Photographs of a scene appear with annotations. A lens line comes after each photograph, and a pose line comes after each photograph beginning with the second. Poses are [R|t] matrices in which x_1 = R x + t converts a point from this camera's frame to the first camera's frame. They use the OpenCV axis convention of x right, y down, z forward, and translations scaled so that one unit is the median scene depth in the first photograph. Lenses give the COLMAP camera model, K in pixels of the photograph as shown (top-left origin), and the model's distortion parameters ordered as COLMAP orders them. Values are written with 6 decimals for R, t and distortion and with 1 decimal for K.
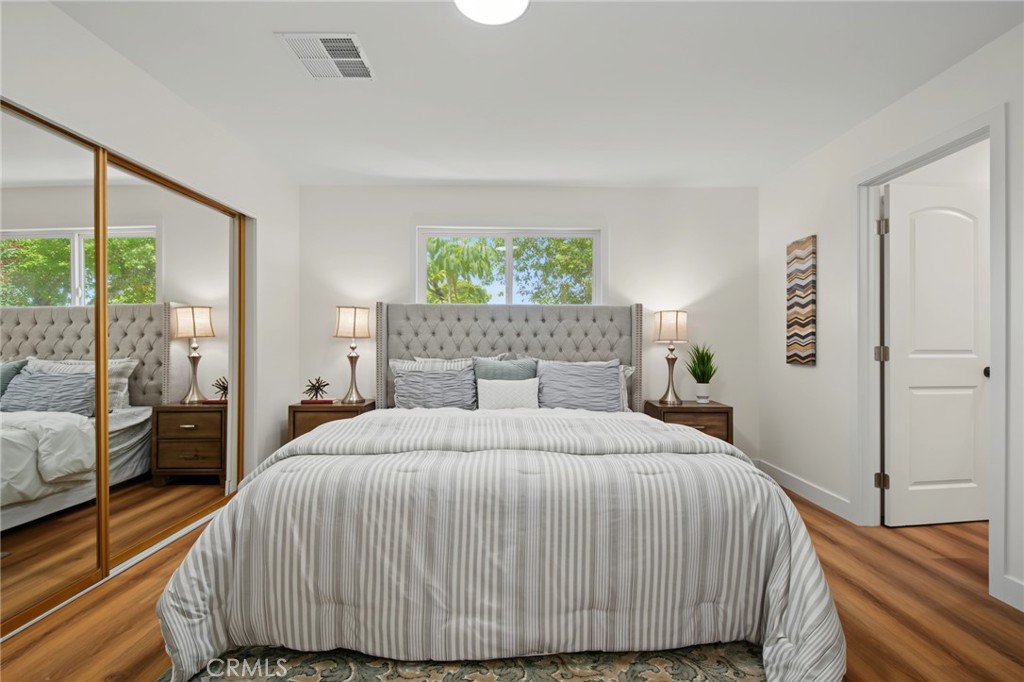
lens RADIAL K [[456.8, 0, 519.0], [0, 456.8, 339.2], [0, 0, 1]] dist [0.001277, -0.000306]
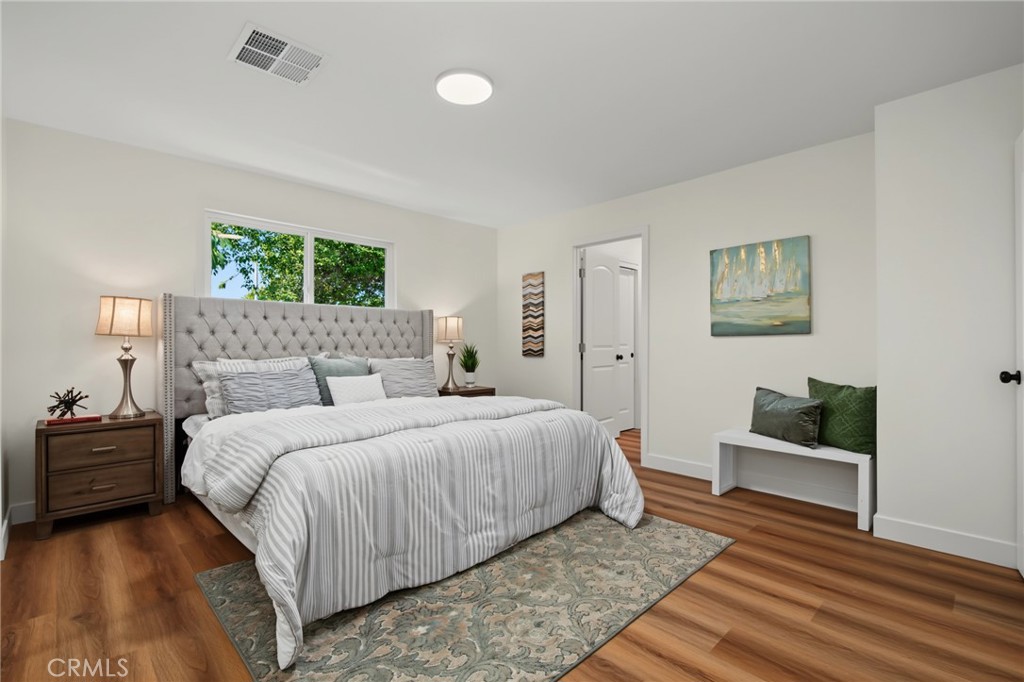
lens RADIAL K [[456.8, 0, 519.0], [0, 456.8, 339.2], [0, 0, 1]] dist [0.001277, -0.000306]
pose [[0.724051, 0.002398, 0.689742, -0.472255], [-0.004382, 0.999990, 0.001123, -0.001752], [-0.689733, -0.003835, 0.724054, -0.057524]]
